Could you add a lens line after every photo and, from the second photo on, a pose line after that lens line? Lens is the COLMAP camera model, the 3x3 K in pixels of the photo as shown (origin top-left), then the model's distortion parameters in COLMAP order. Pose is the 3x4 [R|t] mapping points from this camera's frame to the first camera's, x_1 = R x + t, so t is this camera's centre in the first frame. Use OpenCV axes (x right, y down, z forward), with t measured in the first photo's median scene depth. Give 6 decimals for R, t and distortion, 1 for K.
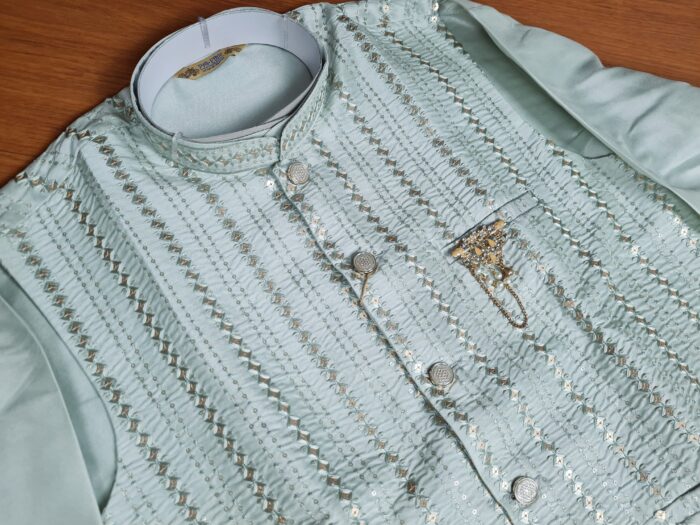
lens RADIAL K [[542.4, 0, 349.5], [0, 542.4, 261.9], [0, 0, 1]] dist [0.030256, -0.036320]
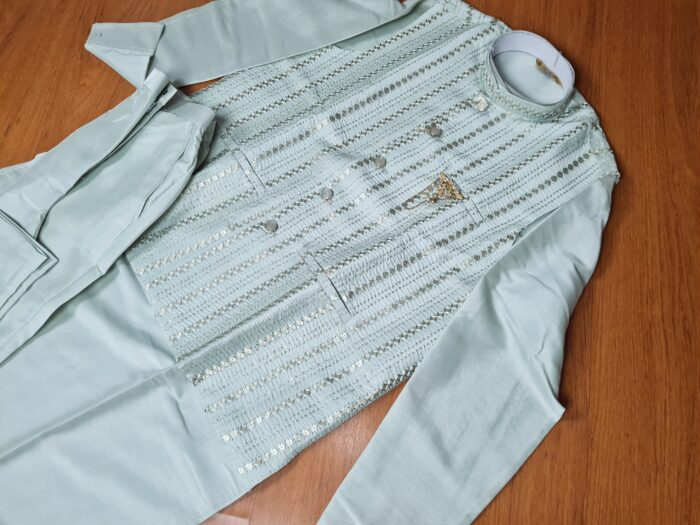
lens RADIAL K [[542.4, 0, 359.1], [0, 542.4, 251.4], [0, 0, 1]] dist [0.030256, -0.036320]
pose [[-0.071770, 0.870653, -0.486634, 1.389256], [-0.930994, 0.116596, 0.345911, -0.373563], [0.357908, 0.477879, 0.802205, -0.507484]]
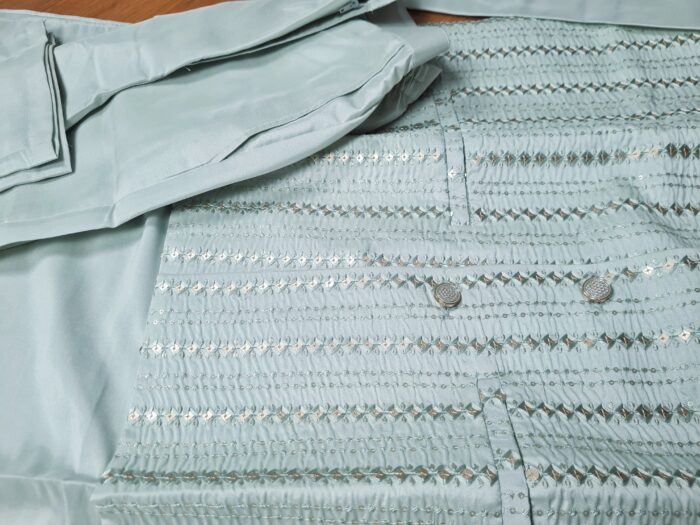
lens RADIAL K [[542.4, 0, 347.1], [0, 542.4, 258.4], [0, 0, 1]] dist [0.030256, -0.036320]
pose [[-0.589854, 0.648151, -0.481635, 0.880739], [-0.763445, -0.253276, 0.594141, 0.181268], [0.263106, 0.718158, 0.644224, 0.225408]]
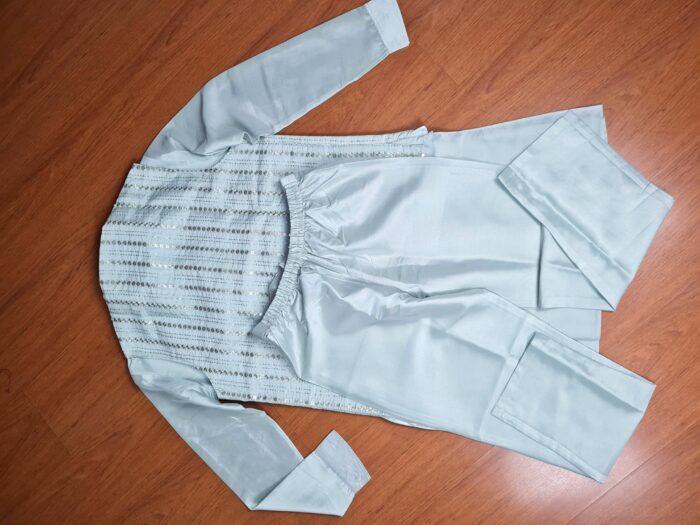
lens RADIAL K [[542.4, 0, 354.0], [0, 542.4, 264.2], [0, 0, 1]] dist [0.030256, -0.036320]
pose [[0.615944, -0.751824, -0.235314, 1.519114], [0.787709, 0.592031, 0.170334, 0.287084], [0.011252, -0.290275, 0.956877, -1.744247]]
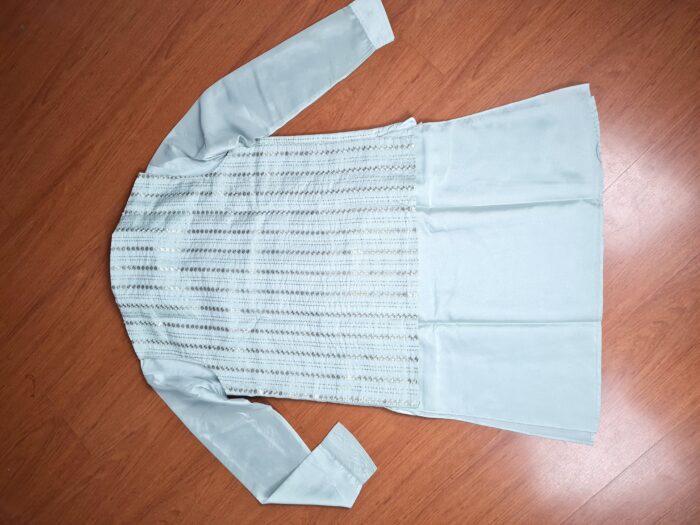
lens RADIAL K [[542.4, 0, 345.5], [0, 542.4, 263.7], [0, 0, 1]] dist [0.030256, -0.036320]
pose [[0.561717, -0.785827, -0.258745, 1.553298], [0.824605, 0.557143, 0.098075, 0.474229], [0.067088, -0.268453, 0.960954, -1.807575]]
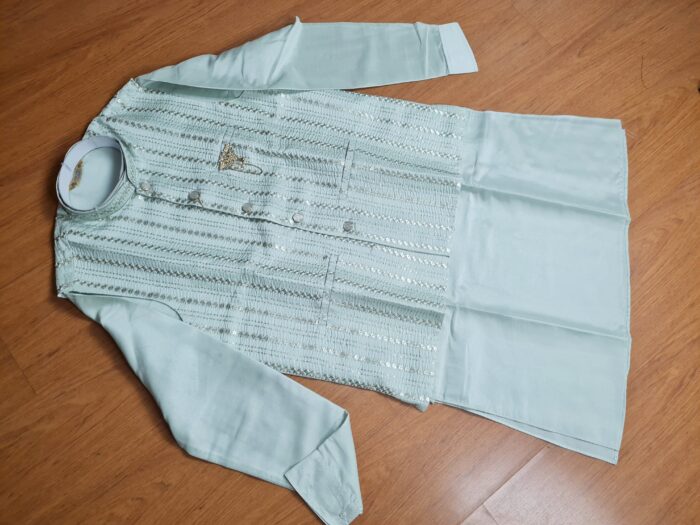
lens RADIAL K [[542.4, 0, 355.6], [0, 542.4, 263.2], [0, 0, 1]] dist [0.030256, -0.036320]
pose [[0.716062, -0.685400, 0.132216, 0.014684], [0.663231, 0.727106, 0.177318, 0.263116], [-0.217669, -0.039281, 0.975232, -1.510374]]
